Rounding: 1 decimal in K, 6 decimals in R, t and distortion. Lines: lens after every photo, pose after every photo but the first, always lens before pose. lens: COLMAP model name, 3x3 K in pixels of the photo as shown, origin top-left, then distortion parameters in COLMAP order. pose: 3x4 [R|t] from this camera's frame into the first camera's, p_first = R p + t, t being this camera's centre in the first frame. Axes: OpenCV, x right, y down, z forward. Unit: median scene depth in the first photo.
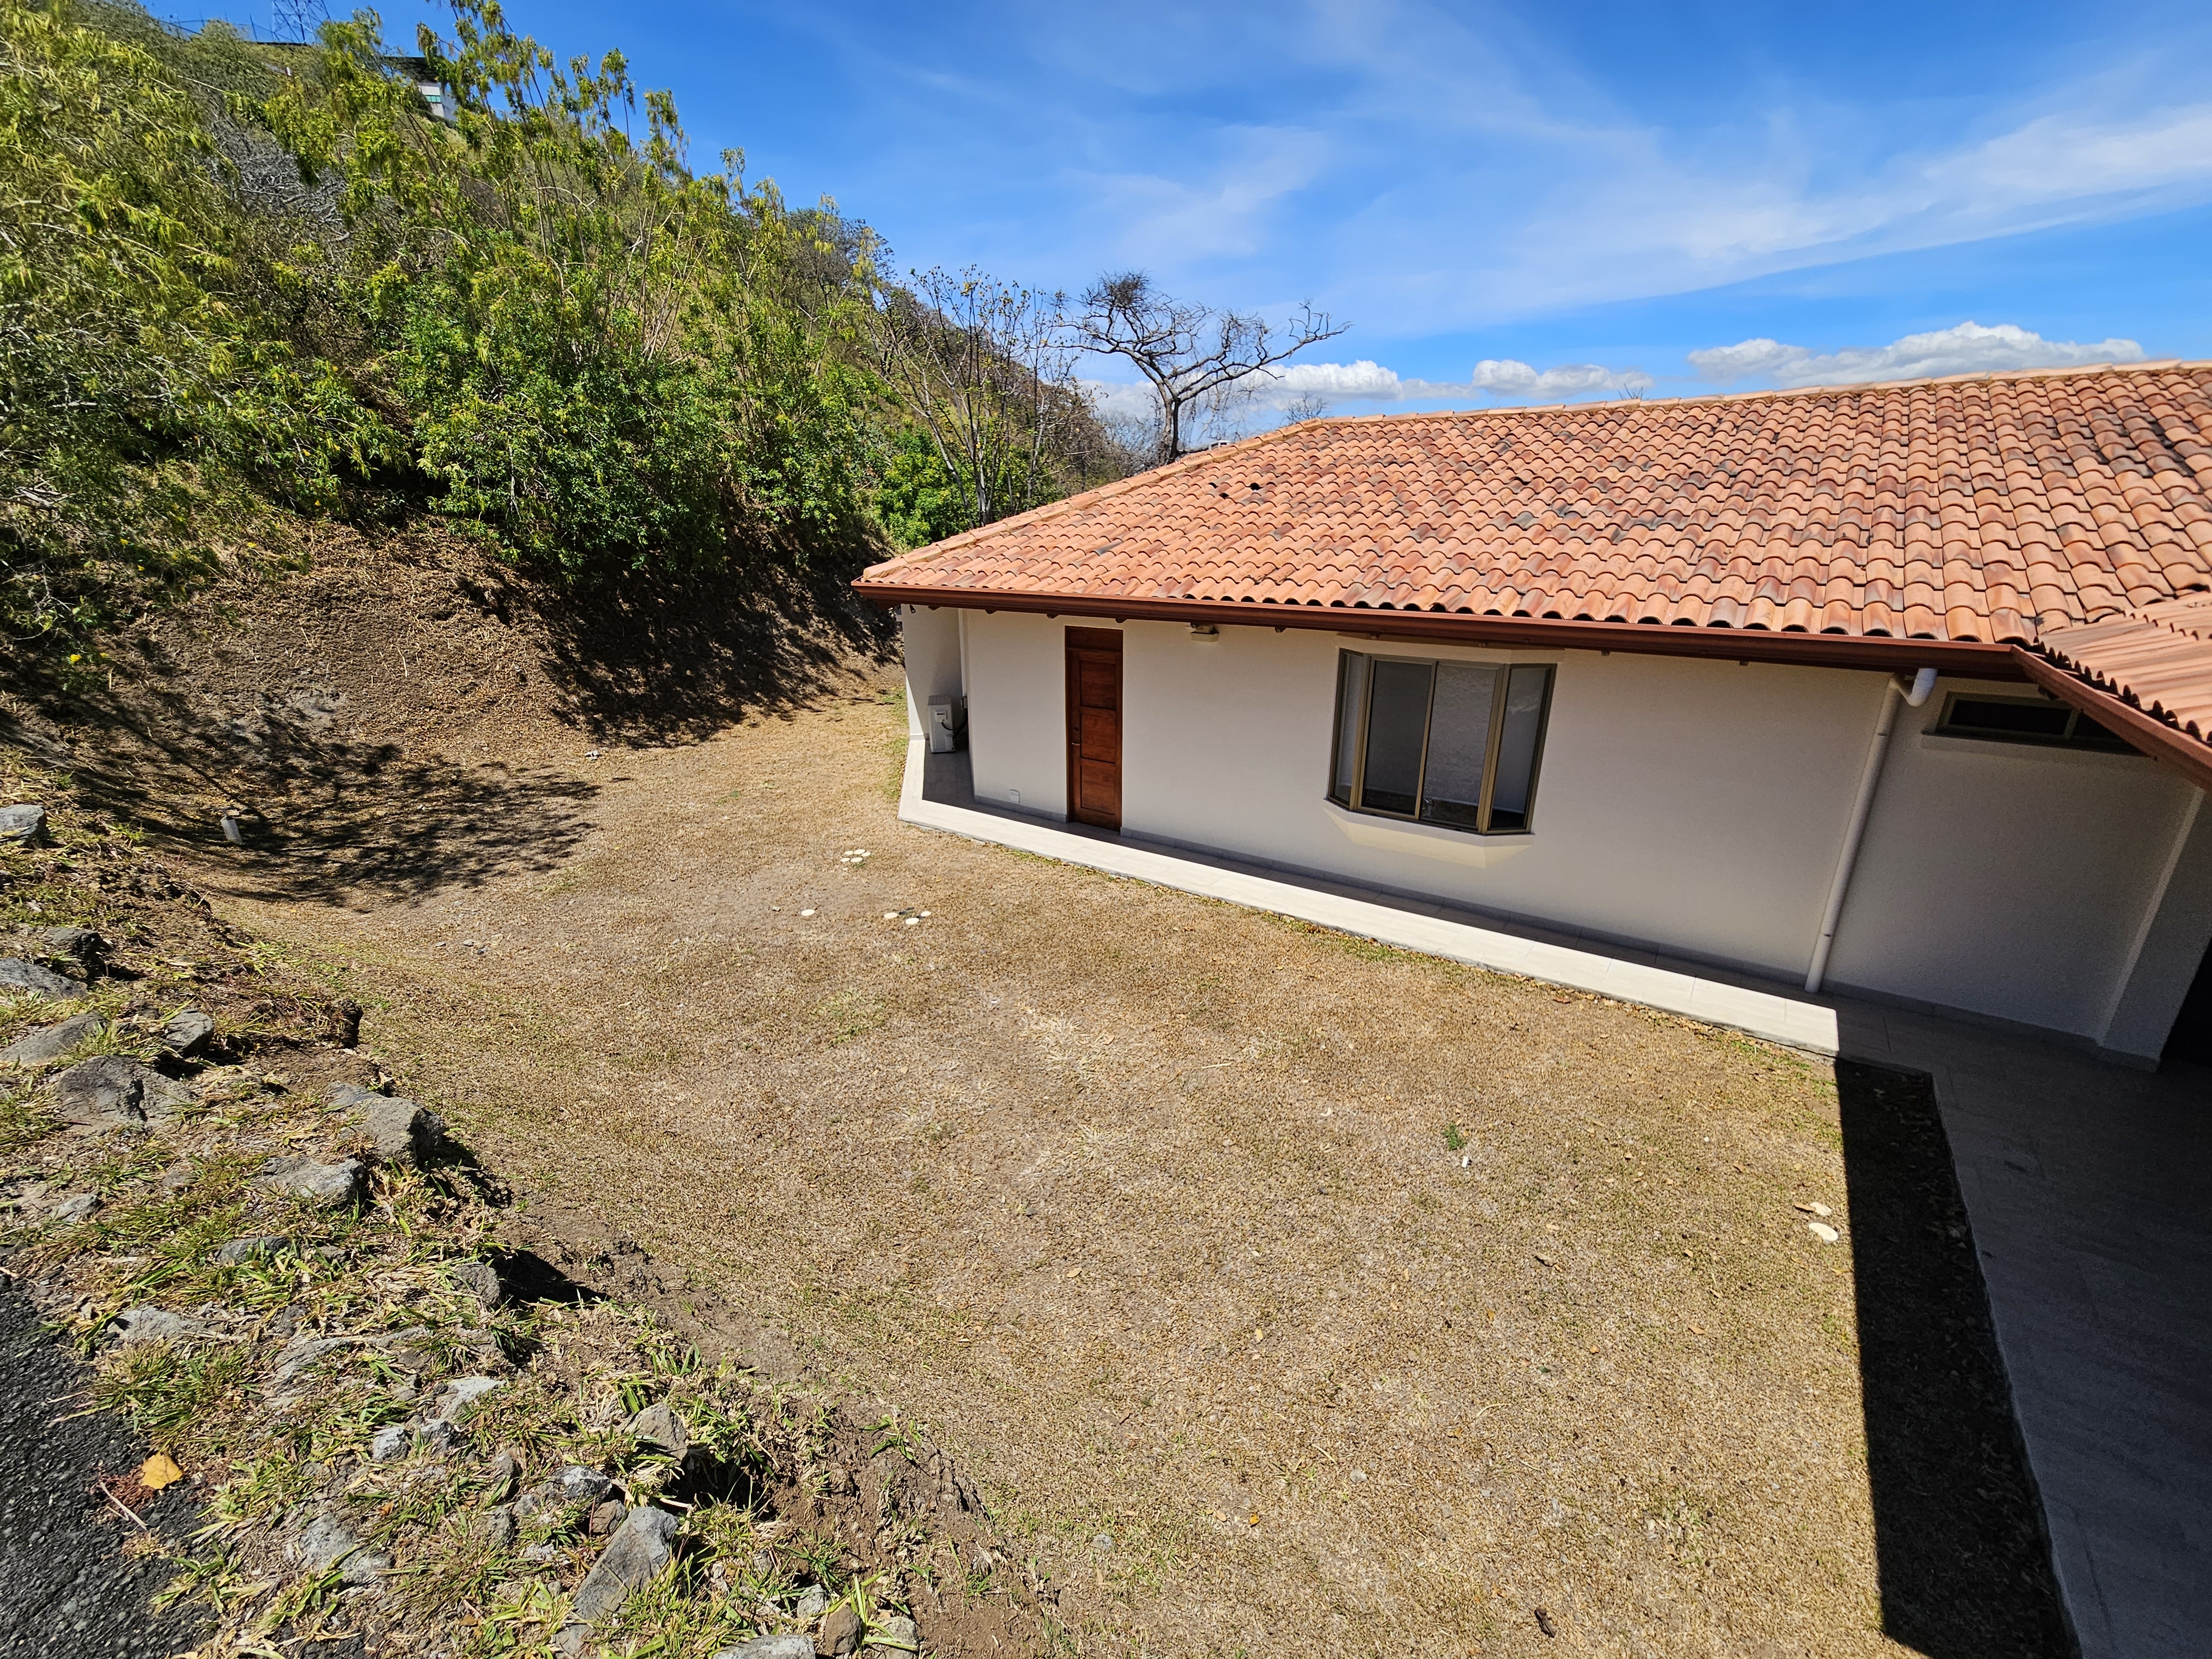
lens RADIAL K [[954.5, 0, 1106.0], [0, 954.5, 829.5], [0, 0, 1]] dist [-0.007542, -0.000252]
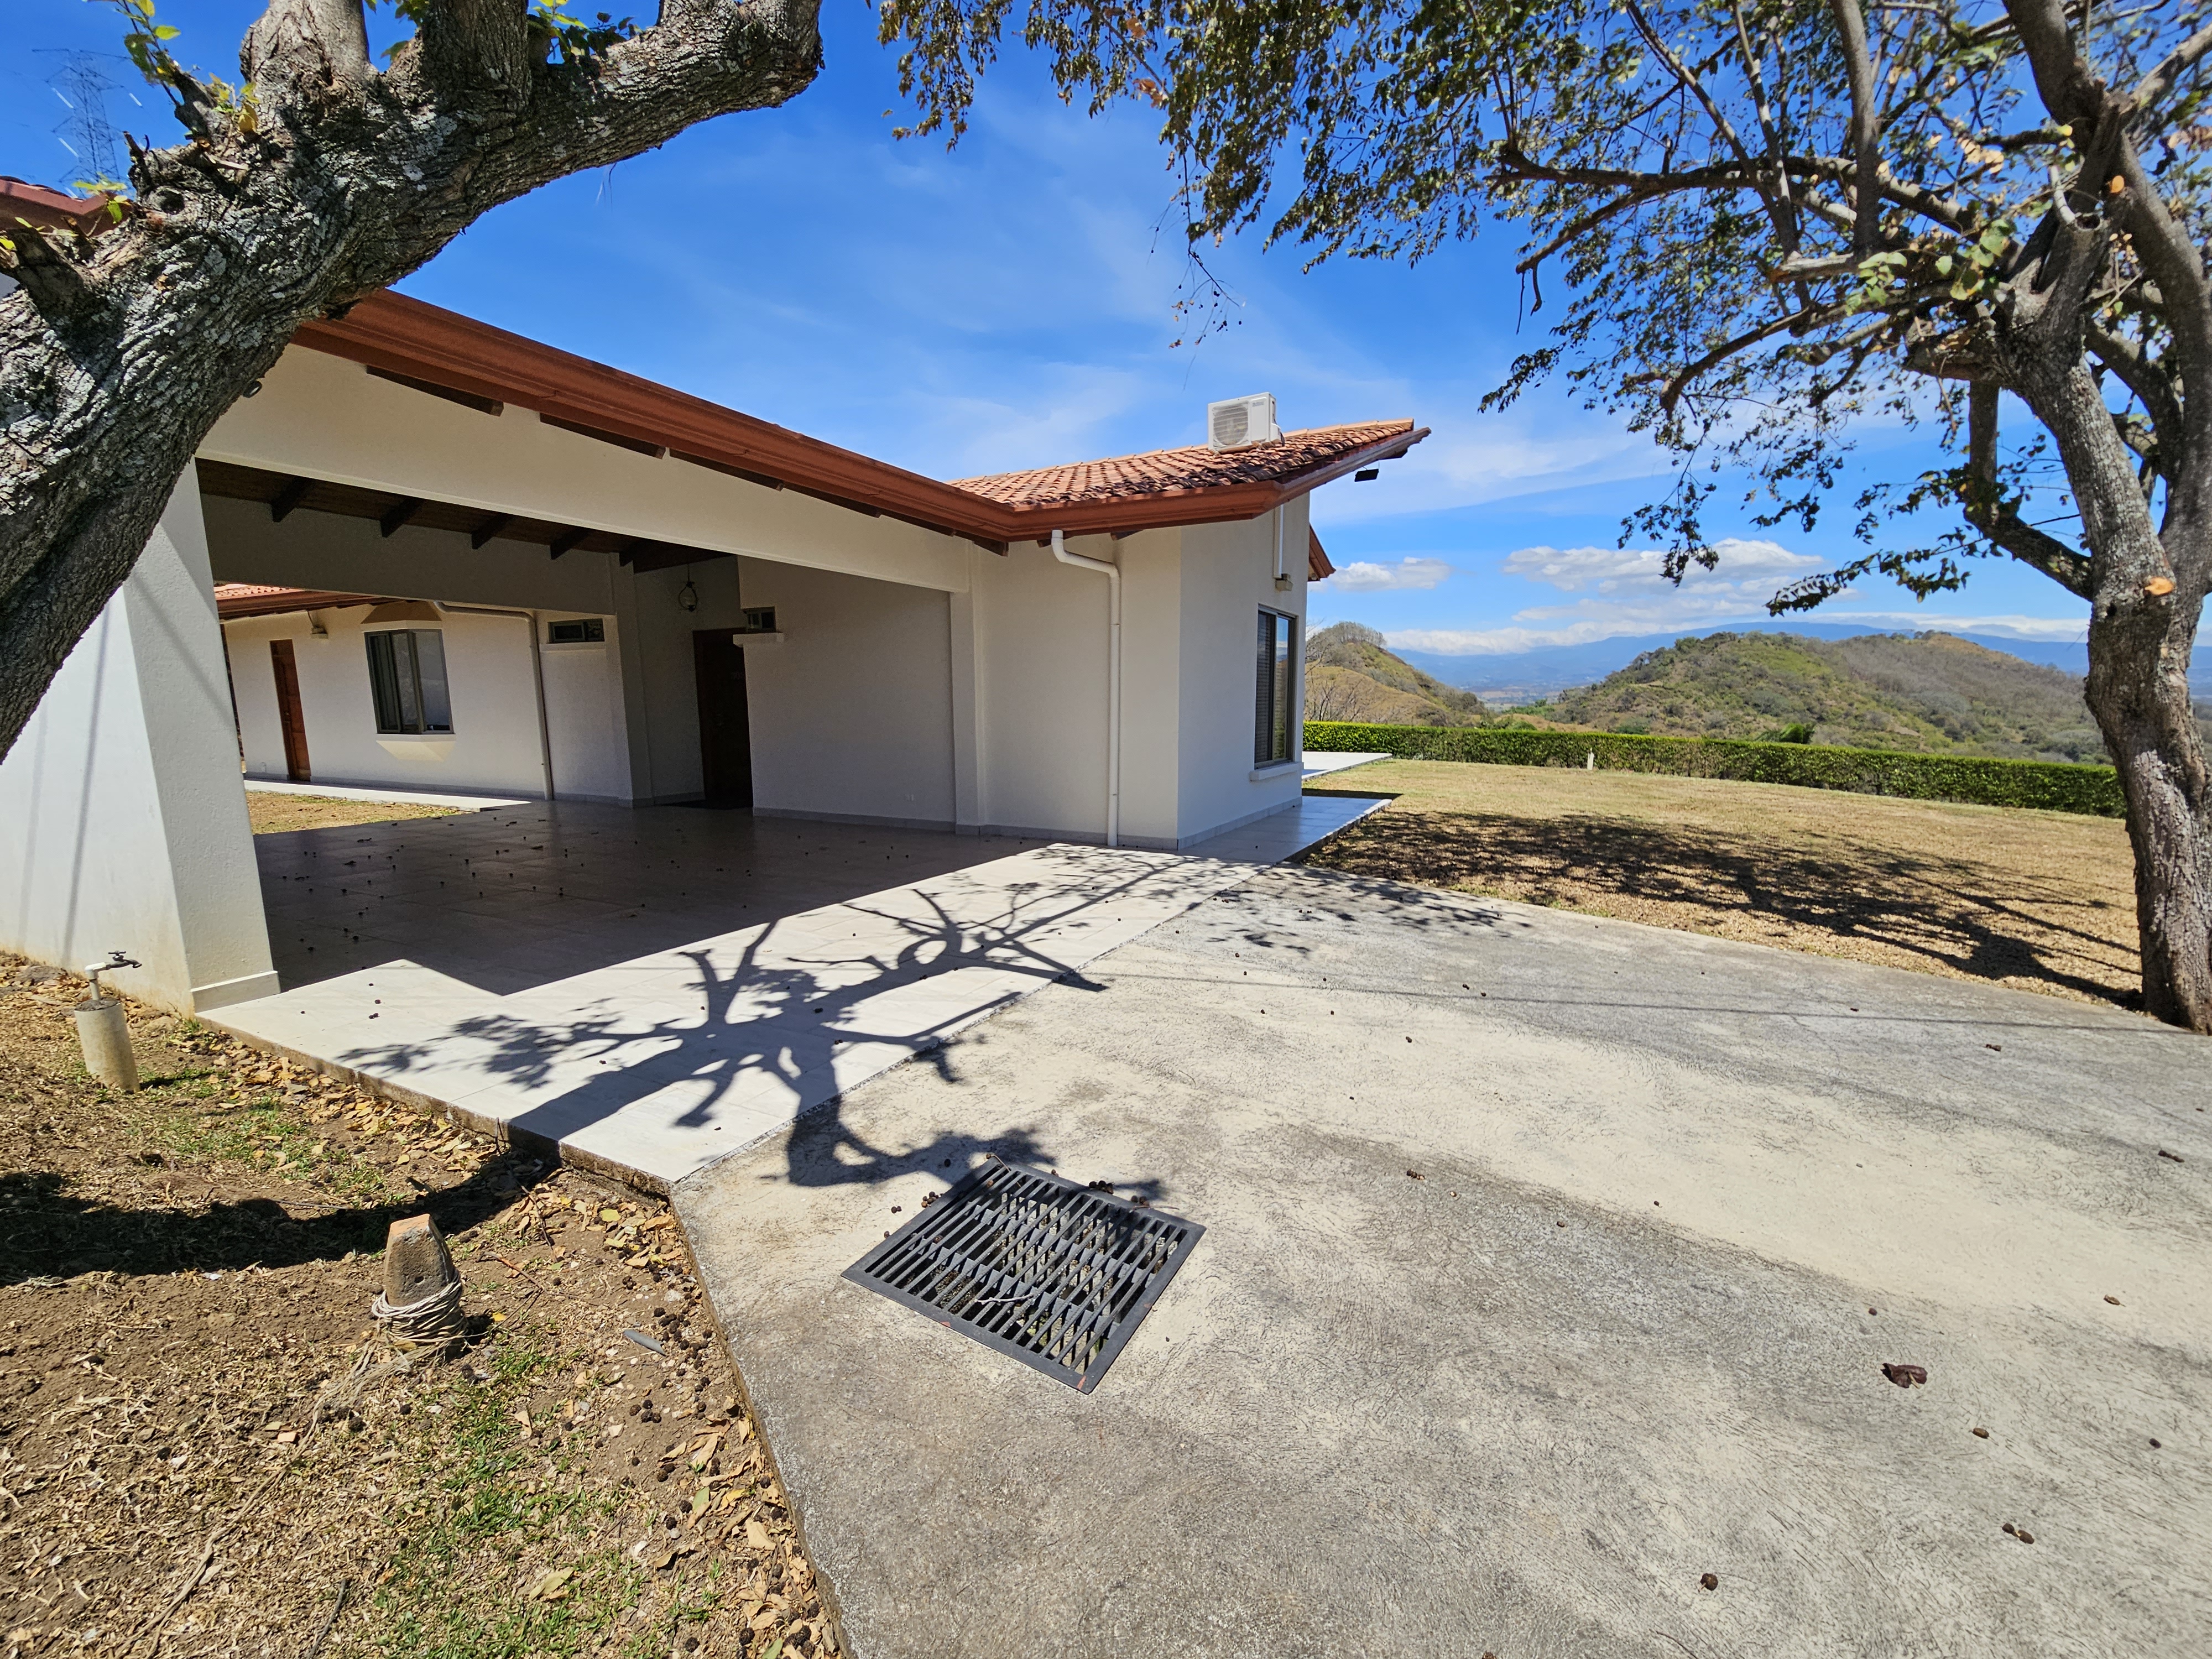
lens RADIAL K [[912.6, 0, 1109.8], [0, 912.6, 851.5], [0, 0, 1]] dist [-0.000953, -0.000052]
pose [[0.988110, -0.027013, 0.151357, 0.950038], [0.048562, 0.988883, -0.140539, 0.346042], [-0.145878, 0.146218, 0.978437, -0.491384]]
